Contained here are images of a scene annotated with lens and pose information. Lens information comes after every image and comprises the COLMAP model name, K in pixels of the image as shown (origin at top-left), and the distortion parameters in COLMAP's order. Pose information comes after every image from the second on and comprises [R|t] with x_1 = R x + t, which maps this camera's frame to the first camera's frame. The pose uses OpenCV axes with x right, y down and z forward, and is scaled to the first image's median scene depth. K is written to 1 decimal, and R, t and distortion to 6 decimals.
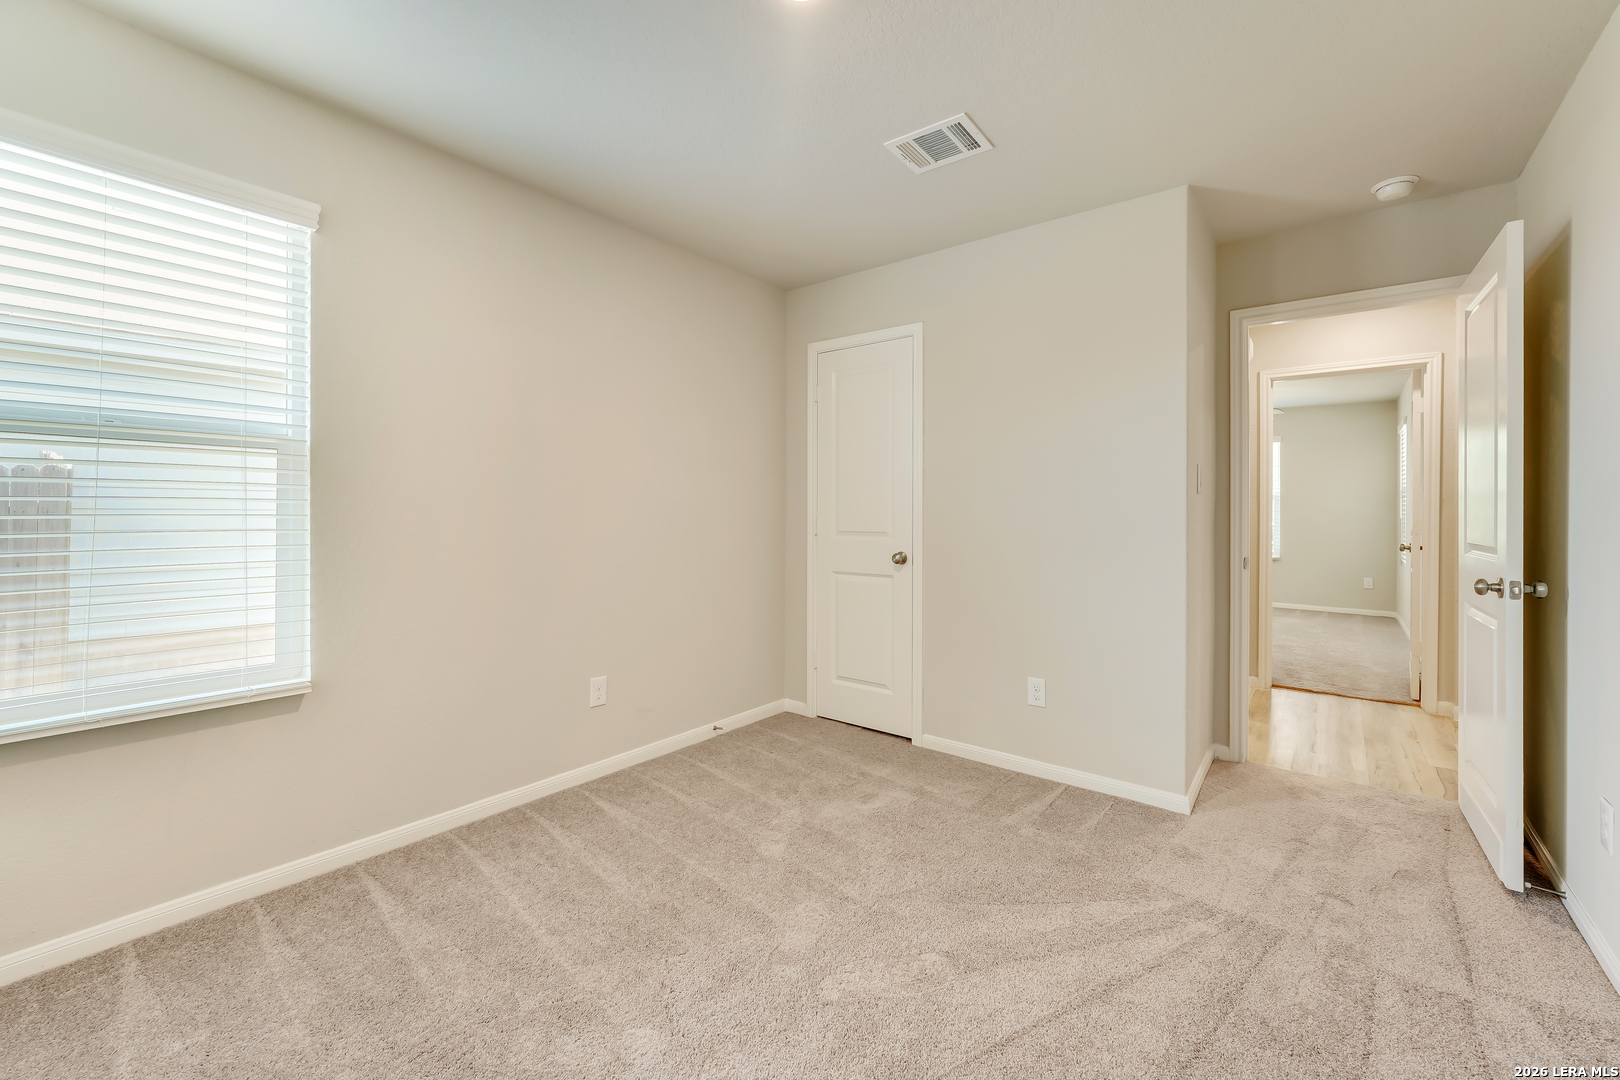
lens RADIAL K [[661.8, 0, 809.5], [0, 661.8, 519.4], [0, 0, 1]] dist [-0.000505, -0.000134]
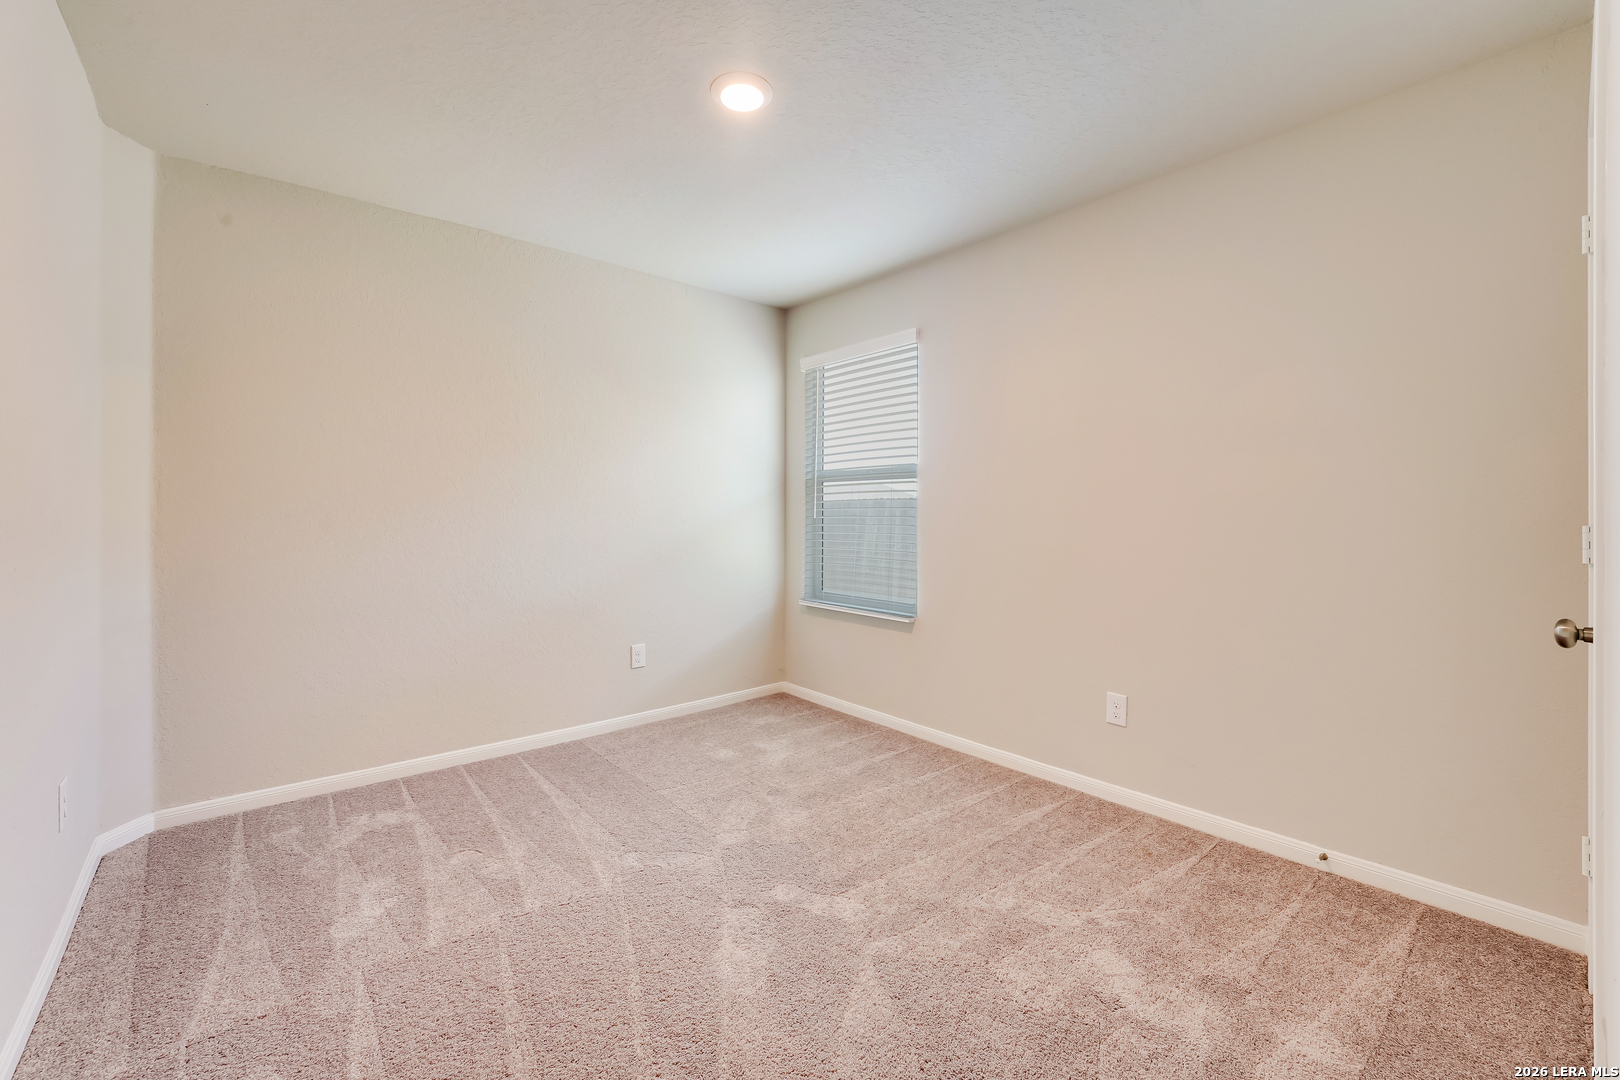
lens RADIAL K [[679.4, 0, 812.9], [0, 679.4, 510.7], [0, 0, 1]] dist [-0.000387, -0.000156]
pose [[-0.193897, -0.012126, -0.980947, 0.694336], [-0.006456, 0.999918, -0.011084, -0.002556], [0.981001, 0.004184, -0.193959, 0.768879]]
